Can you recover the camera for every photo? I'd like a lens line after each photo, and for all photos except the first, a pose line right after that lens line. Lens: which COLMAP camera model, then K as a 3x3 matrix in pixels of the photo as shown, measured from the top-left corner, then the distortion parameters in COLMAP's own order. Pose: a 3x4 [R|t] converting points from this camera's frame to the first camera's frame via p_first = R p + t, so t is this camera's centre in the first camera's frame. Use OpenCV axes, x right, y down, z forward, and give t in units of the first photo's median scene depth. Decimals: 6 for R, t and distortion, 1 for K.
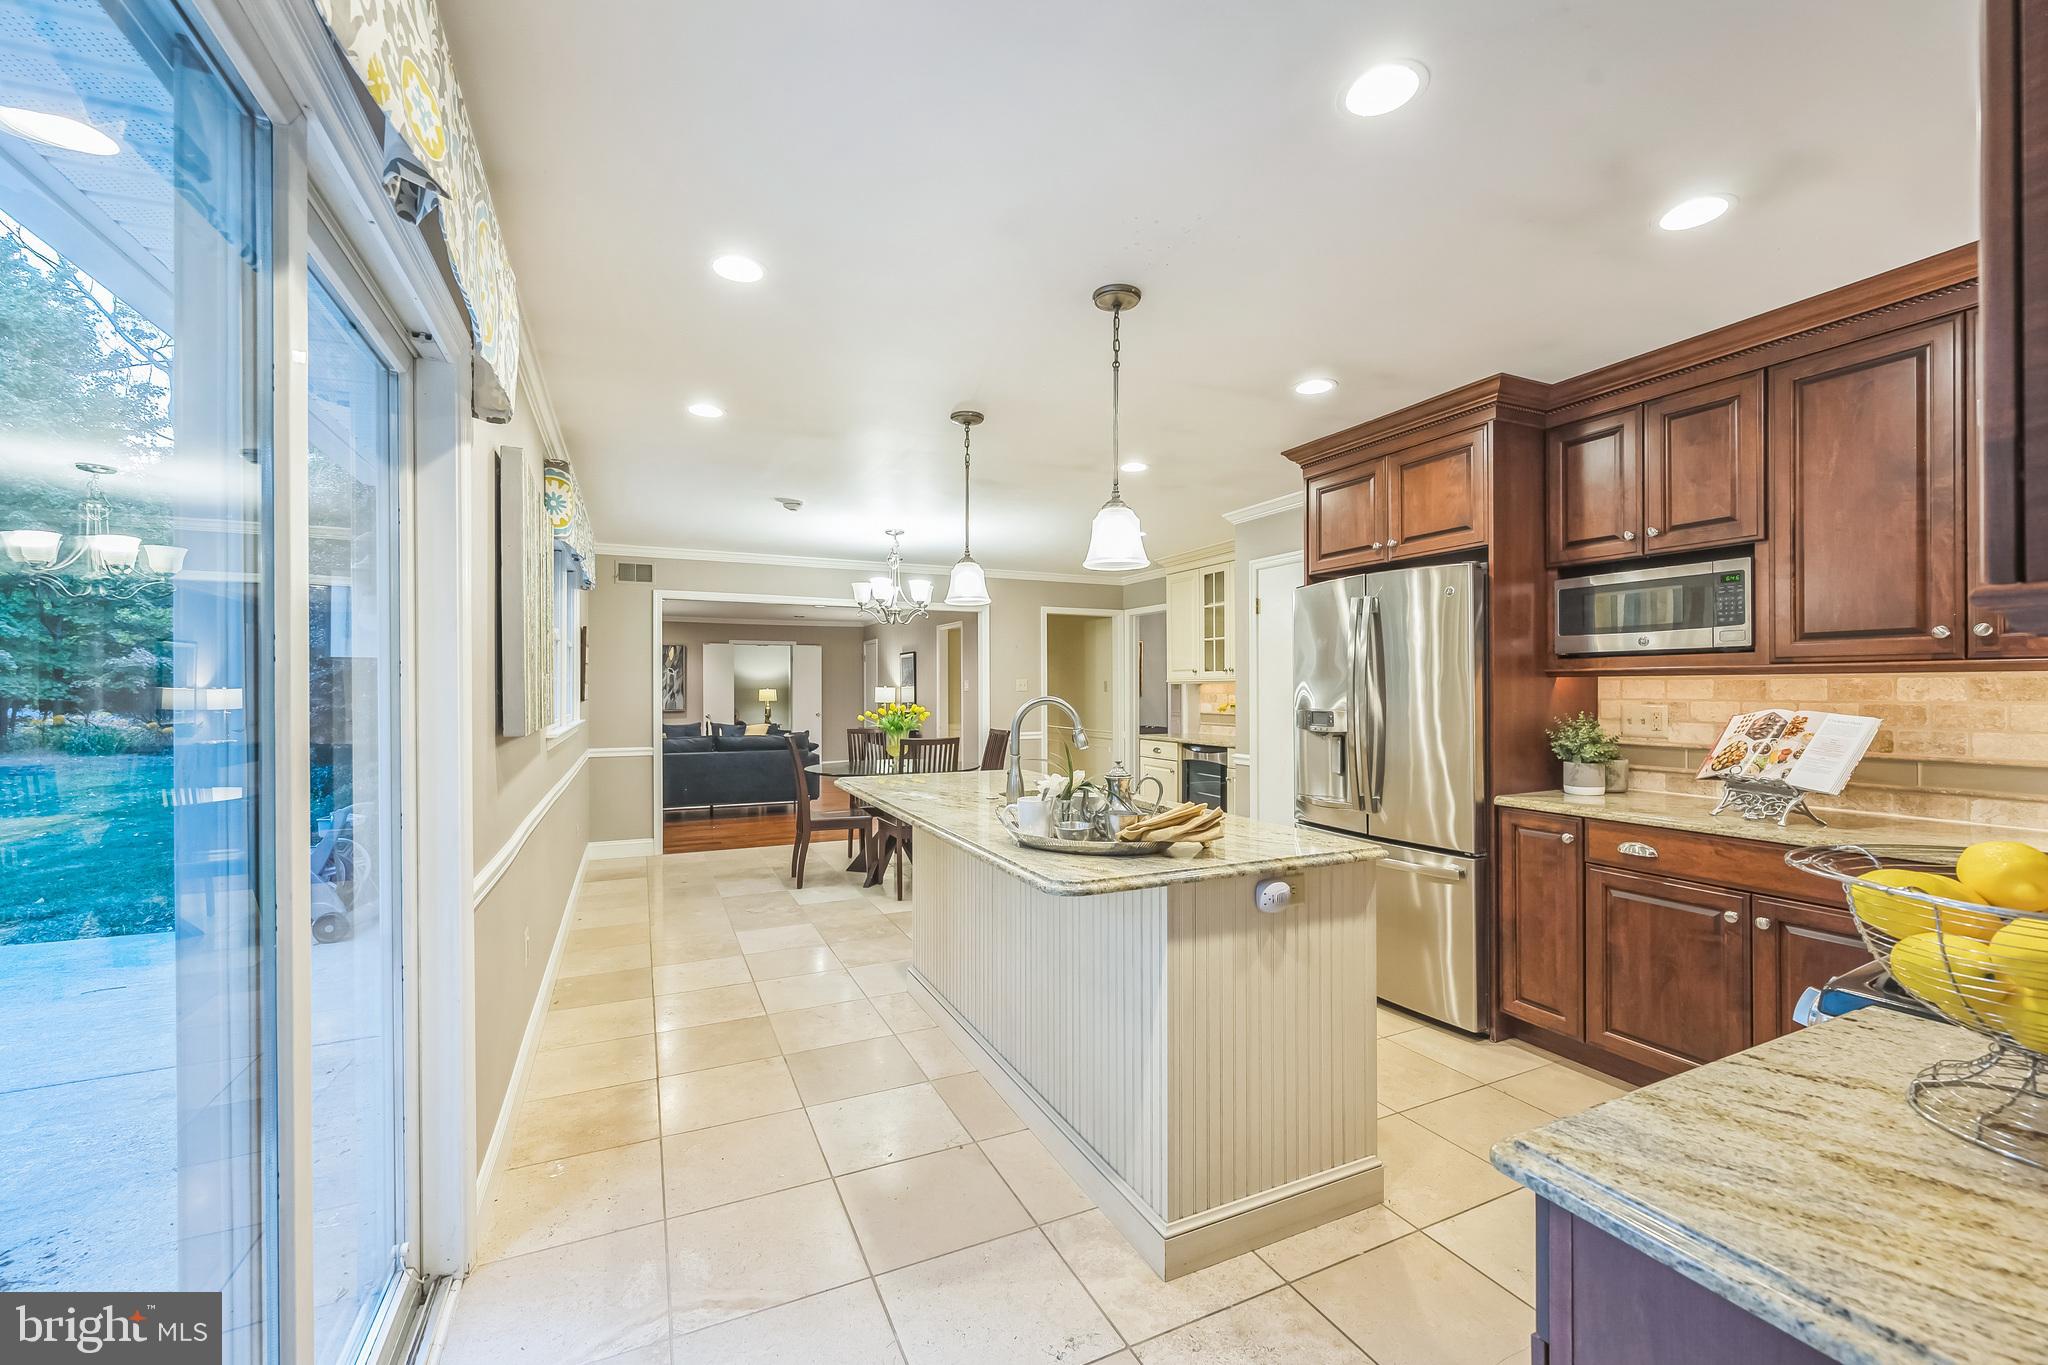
lens RADIAL K [[818.4, 0, 1023.5], [0, 818.4, 688.5], [0, 0, 1]] dist [0.000046, -0.000106]
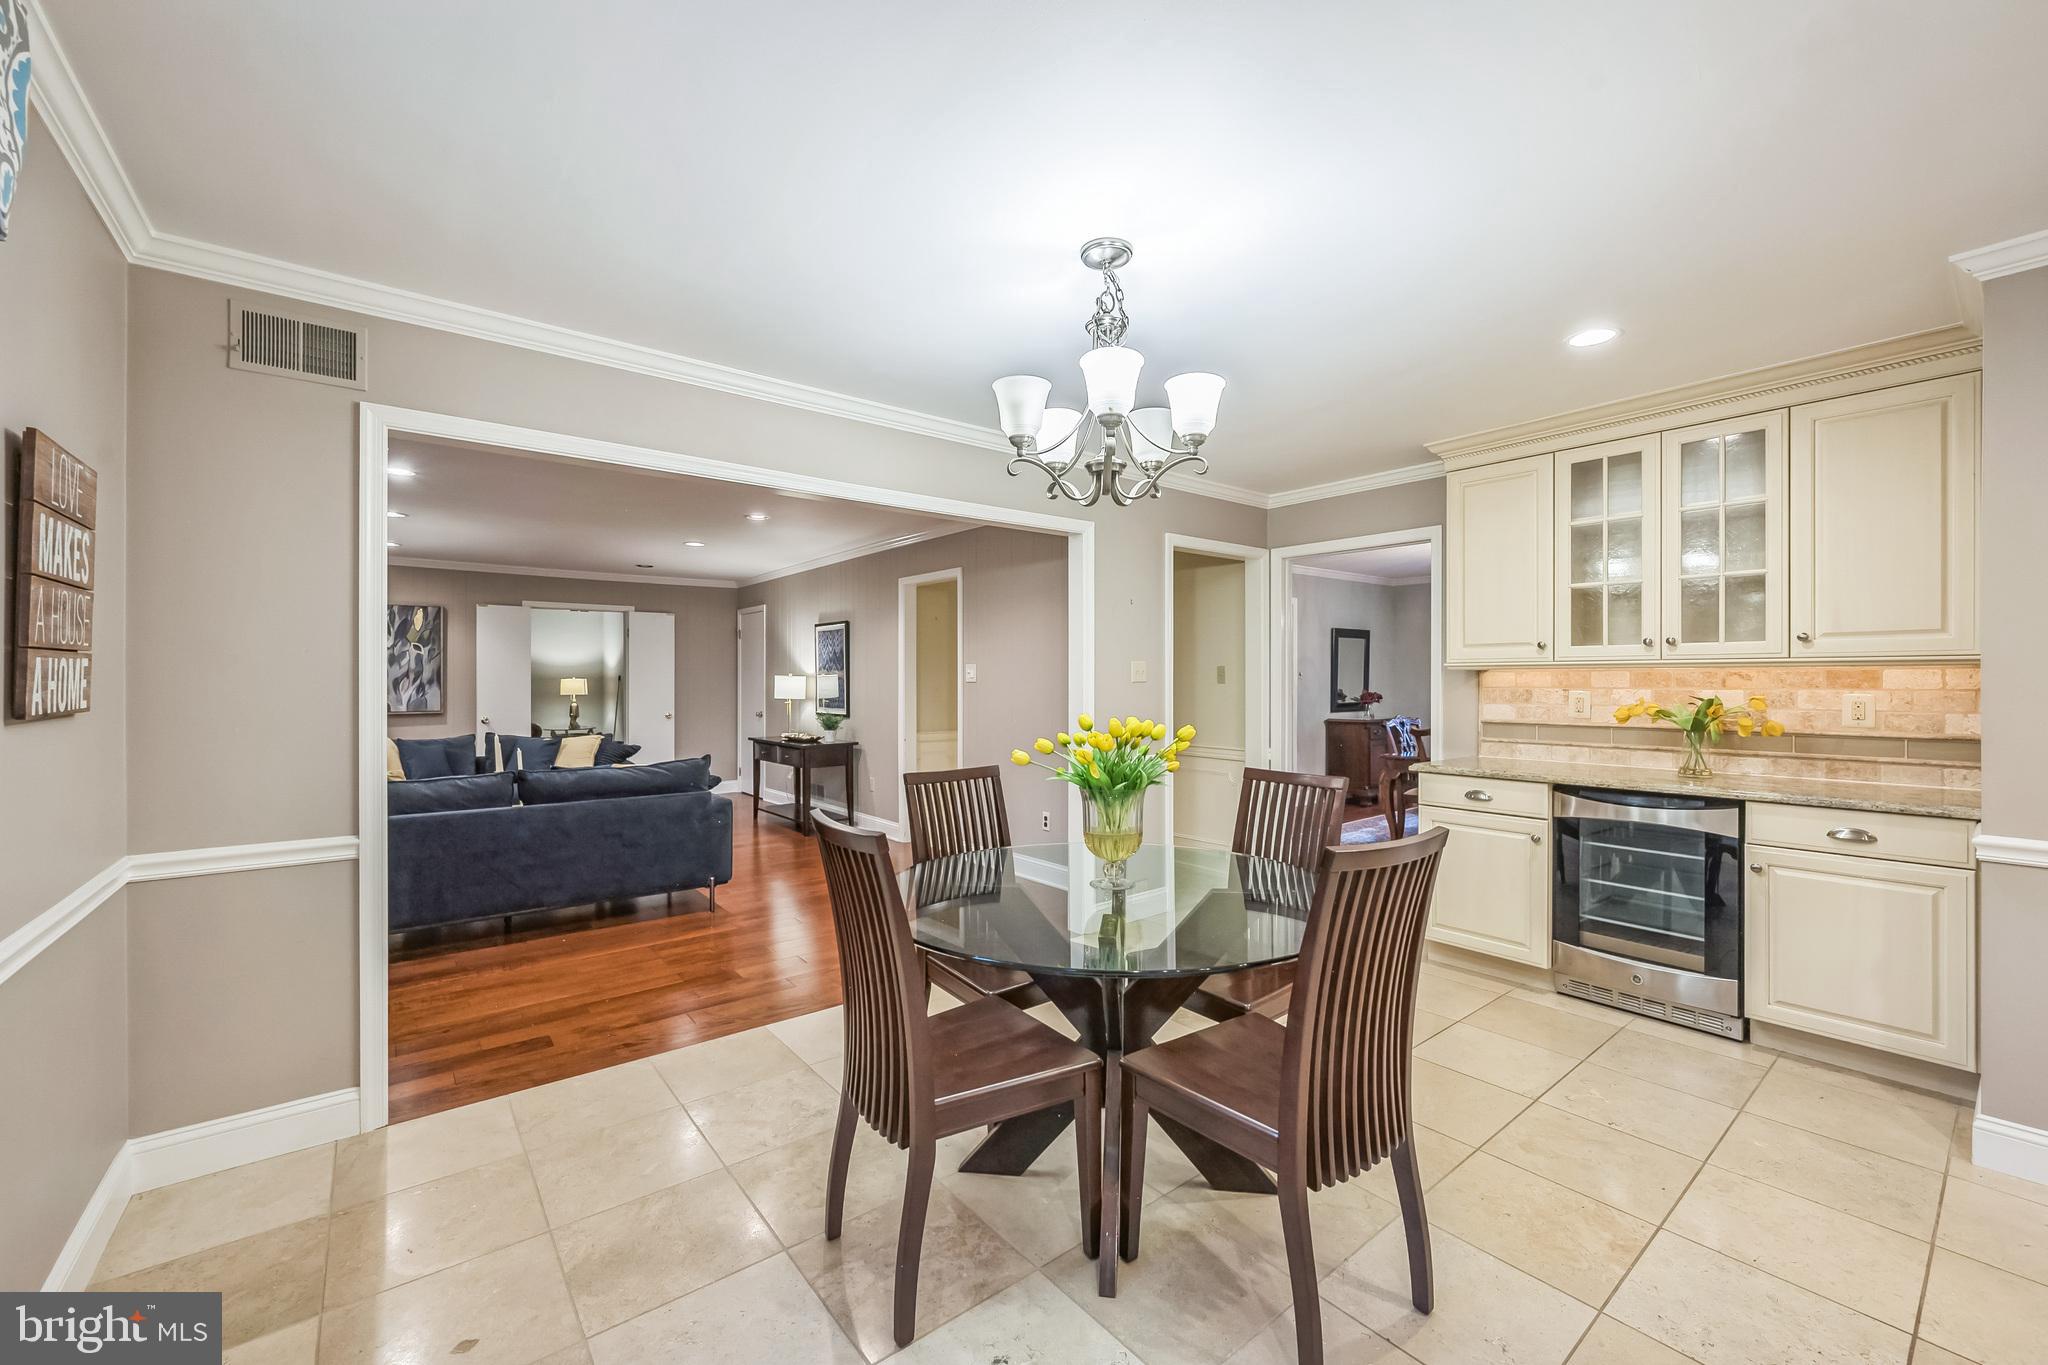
lens RADIAL K [[818.4, 0, 1026.2], [0, 818.4, 677.8], [0, 0, 1]] dist [0.000046, -0.000106]
pose [[0.973271, 0.001318, 0.229656, -0.155843], [-0.001137, 0.999999, -0.000923, 0.000596], [-0.229657, 0.000637, 0.973271, 0.364504]]
